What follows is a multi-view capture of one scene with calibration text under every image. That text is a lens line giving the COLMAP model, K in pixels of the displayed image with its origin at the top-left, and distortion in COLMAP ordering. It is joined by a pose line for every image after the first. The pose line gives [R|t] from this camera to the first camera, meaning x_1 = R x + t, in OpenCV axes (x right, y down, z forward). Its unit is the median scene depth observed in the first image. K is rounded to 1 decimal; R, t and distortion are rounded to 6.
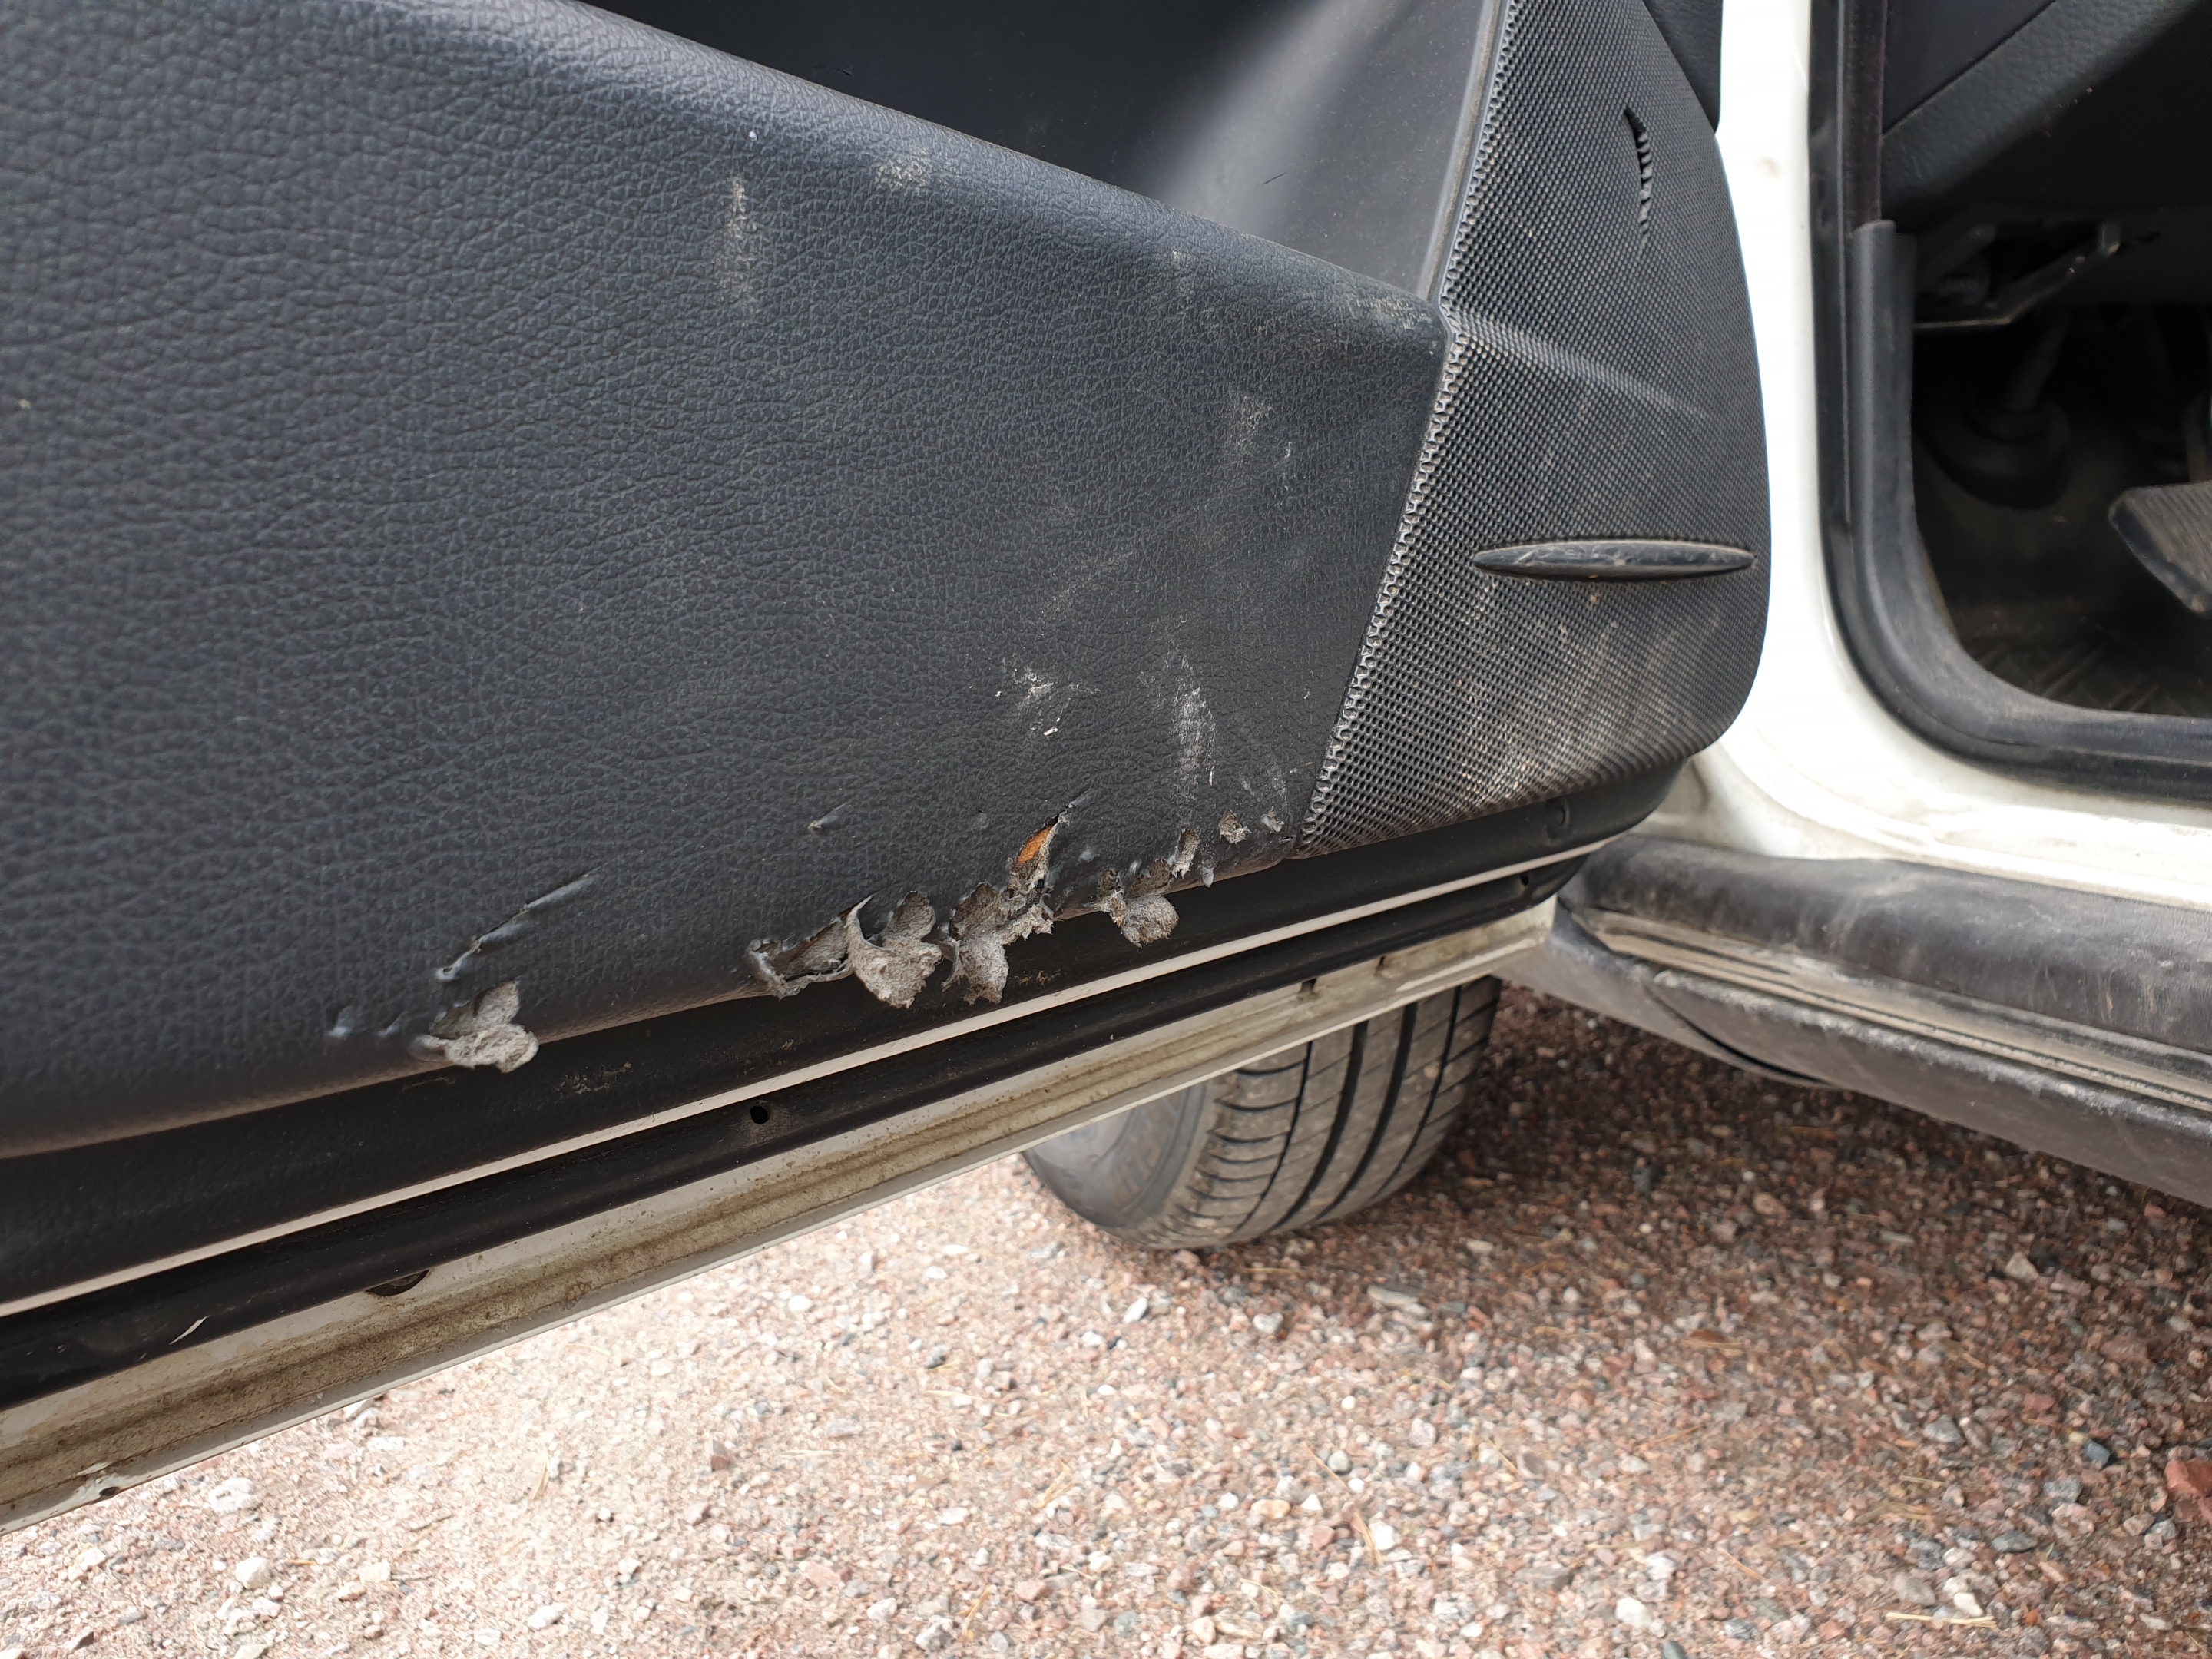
lens RADIAL K [[1726.4, 0, 1119.4], [0, 1726.4, 827.0], [0, 0, 1]] dist [0.006123, 0.022886]
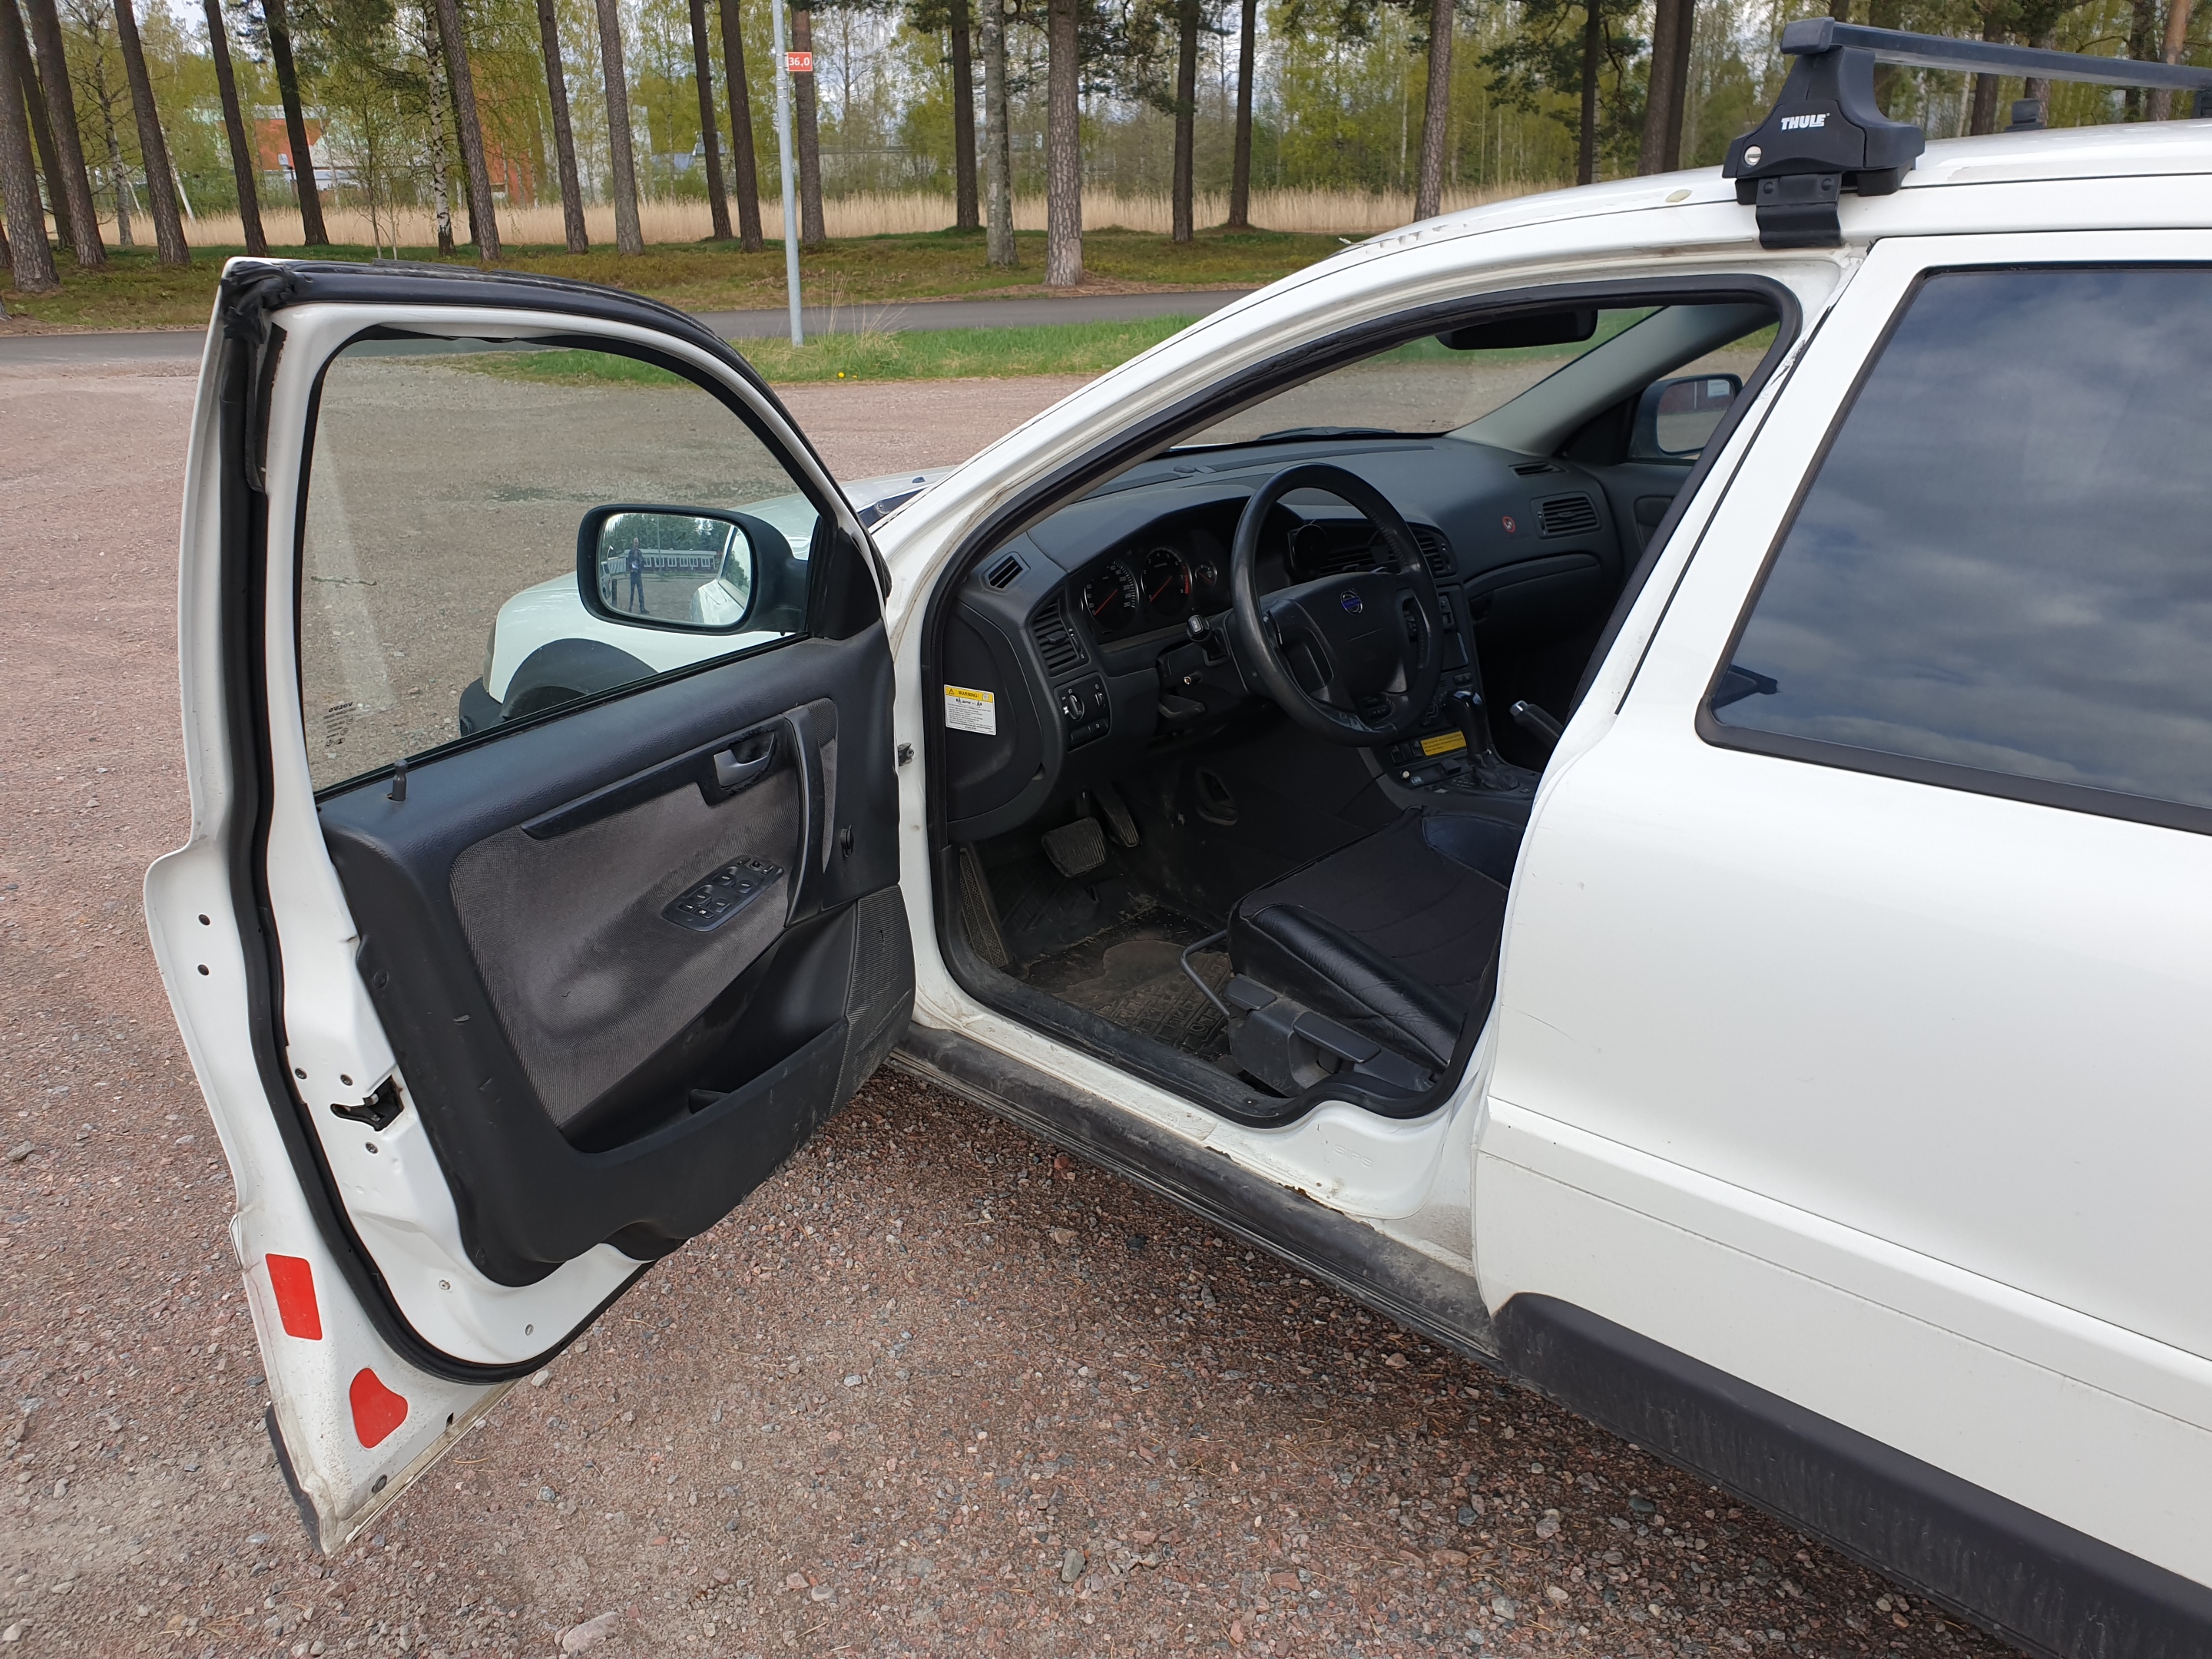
lens RADIAL K [[1726.4, 0, 1099.9], [0, 1726.4, 831.1], [0, 0, 1]] dist [0.006123, 0.022886]
pose [[0.913954, -0.092121, 0.395223, -0.489652], [0.015411, 0.981070, 0.193037, -0.807851], [-0.405524, -0.170336, 0.898073, -1.707932]]
